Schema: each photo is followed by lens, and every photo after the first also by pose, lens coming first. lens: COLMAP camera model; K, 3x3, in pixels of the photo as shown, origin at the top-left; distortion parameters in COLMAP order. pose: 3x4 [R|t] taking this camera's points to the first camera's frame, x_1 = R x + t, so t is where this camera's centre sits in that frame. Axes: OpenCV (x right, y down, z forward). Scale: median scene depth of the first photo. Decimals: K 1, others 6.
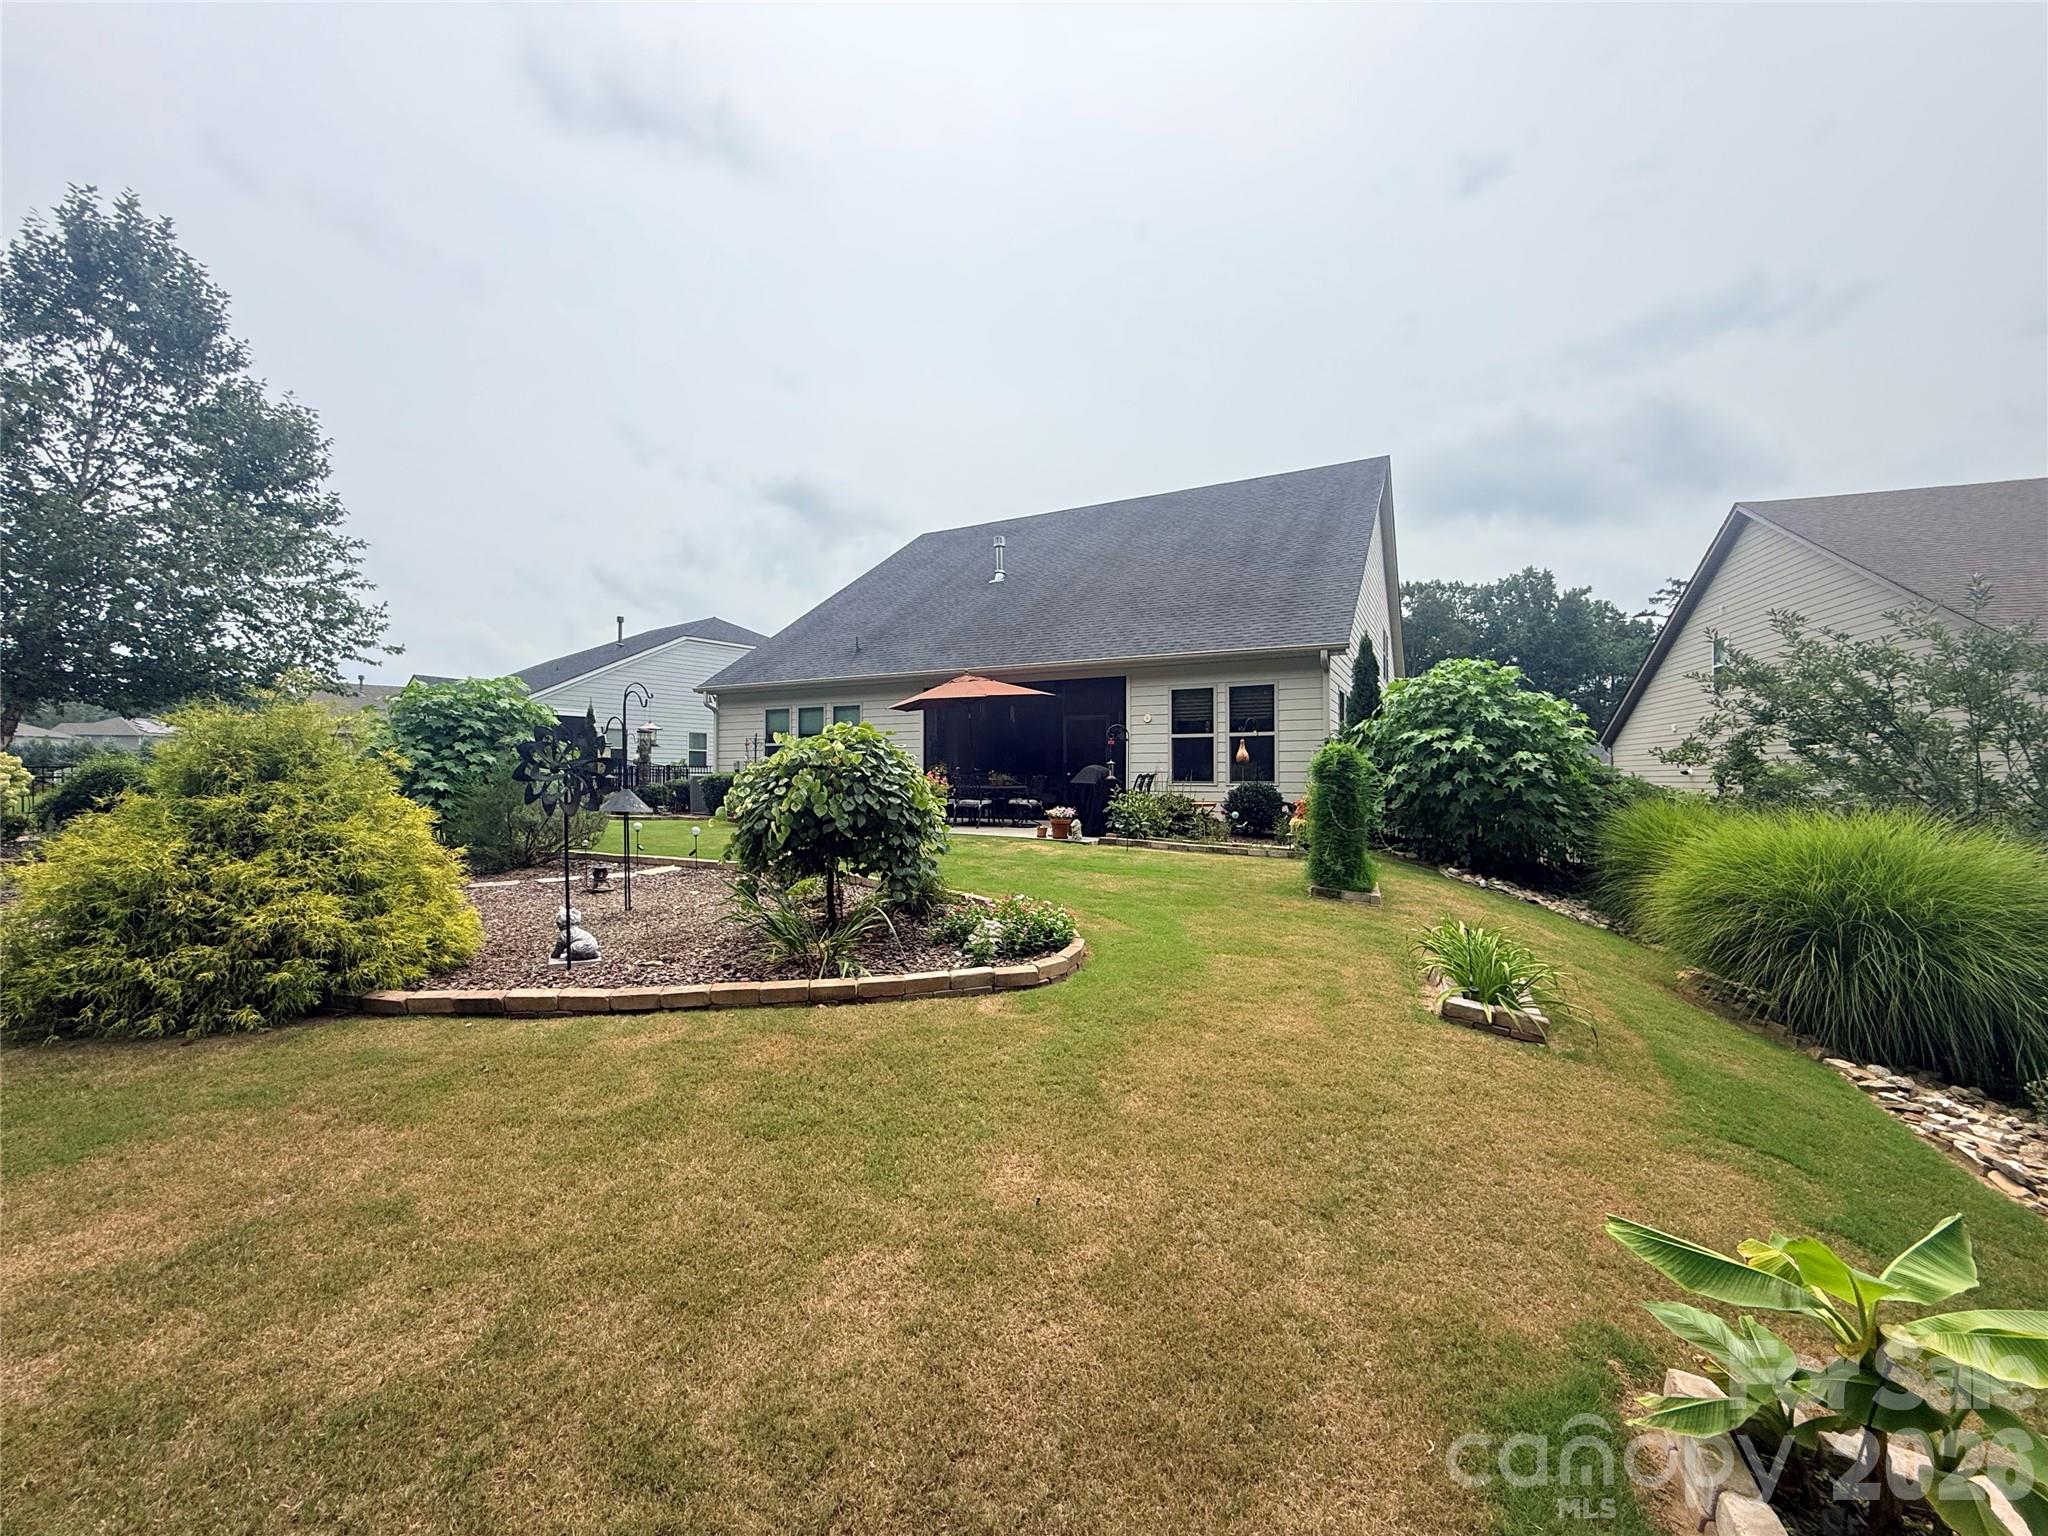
lens RADIAL K [[818.1, 0, 1019.2], [0, 818.1, 769.0], [0, 0, 1]] dist [-0.000636, 0.000119]
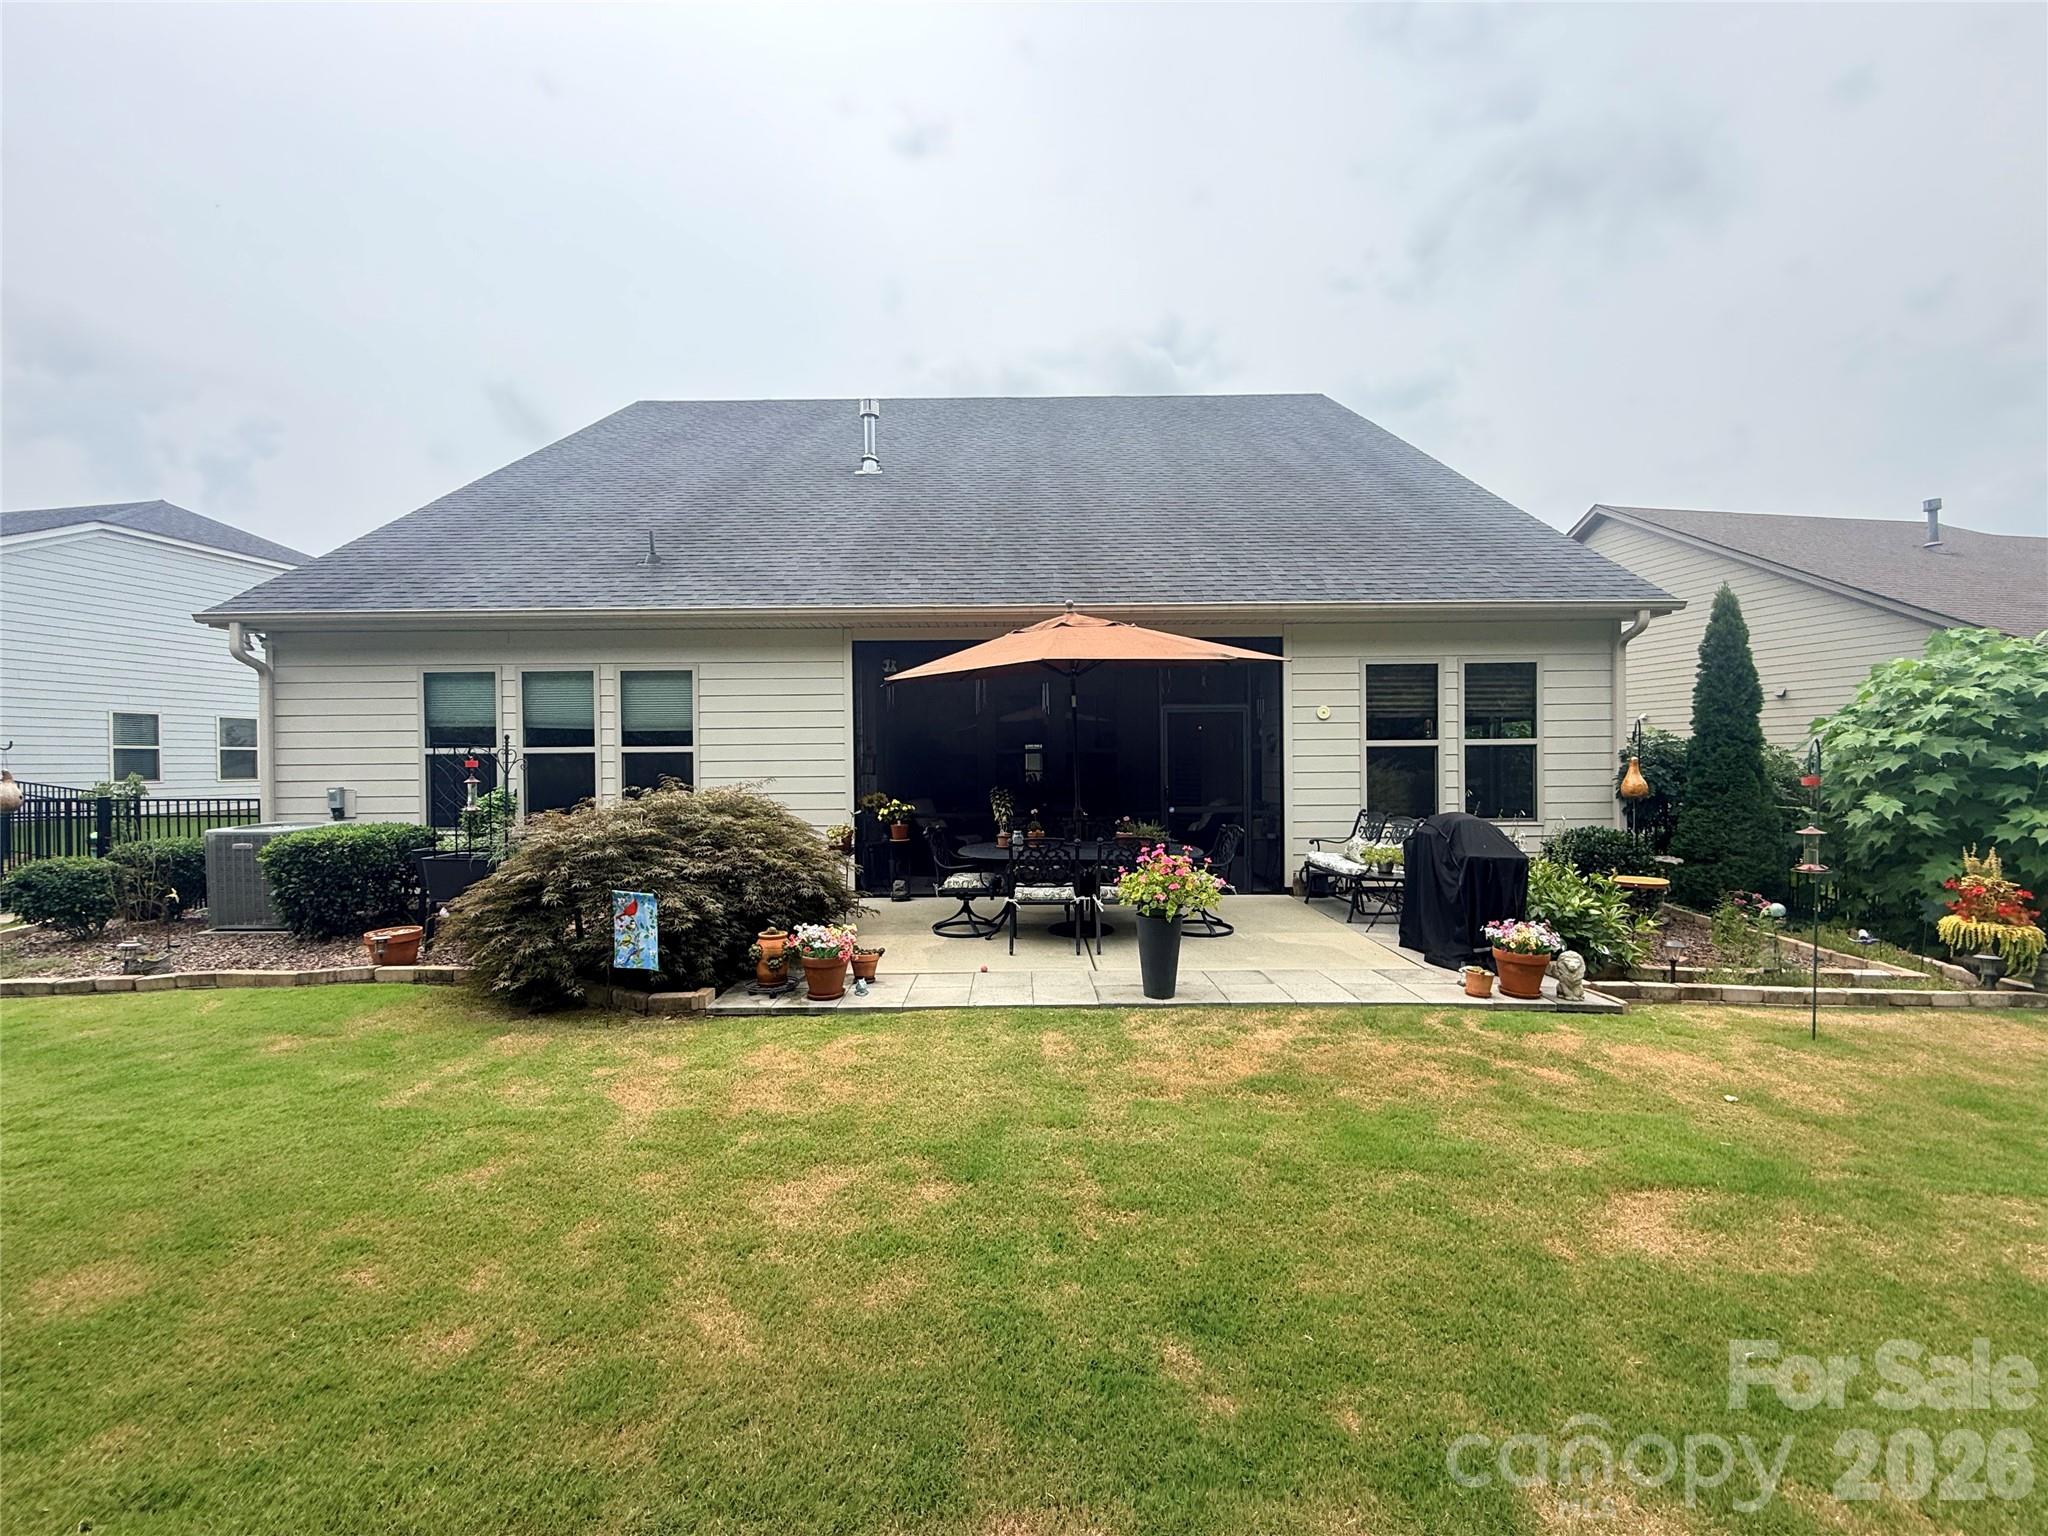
lens RADIAL K [[837.3, 0, 1053.2], [0, 837.3, 765.1], [0, 0, 1]] dist [-0.000688, -0.000203]
pose [[0.882957, -0.012952, 0.469275, -0.304487], [0.006168, 0.999853, 0.015990, -0.037217], [-0.469413, -0.011224, 0.882907, 0.599398]]
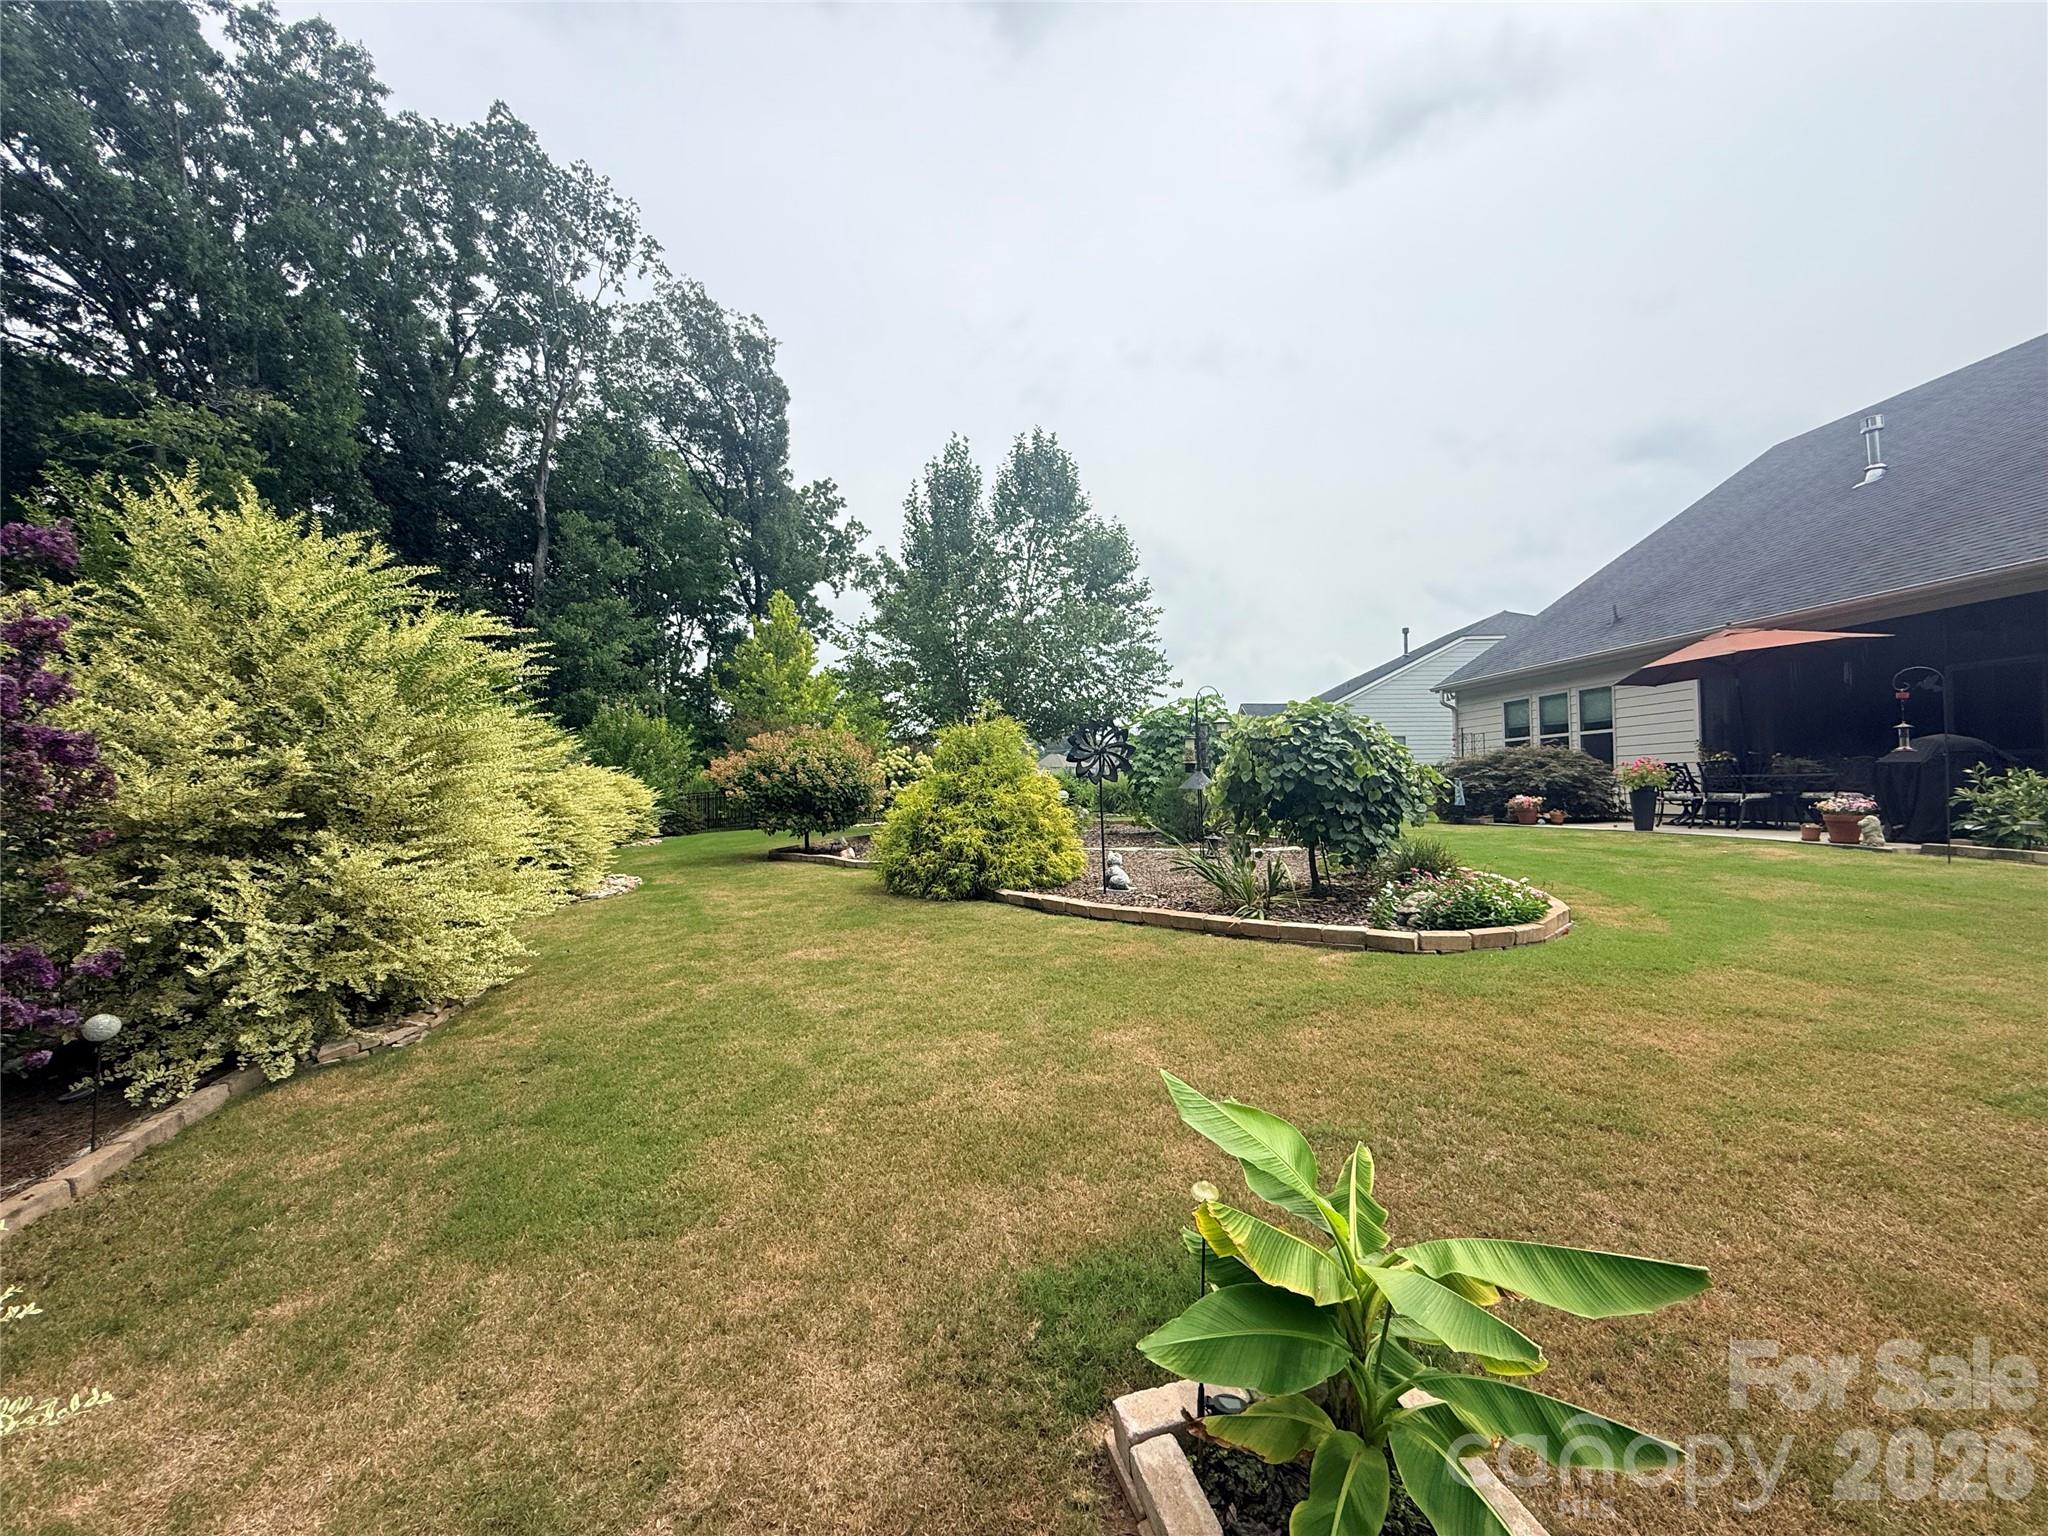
lens RADIAL K [[819.2, 0, 1005.0], [0, 819.2, 746.4], [0, 0, 1]] dist [0.001115, 0.000138]
pose [[0.562664, -0.054340, -0.824898, 0.183269], [0.018131, 0.998408, -0.053402, 0.022383], [0.826487, 0.015092, 0.562754, 0.021946]]
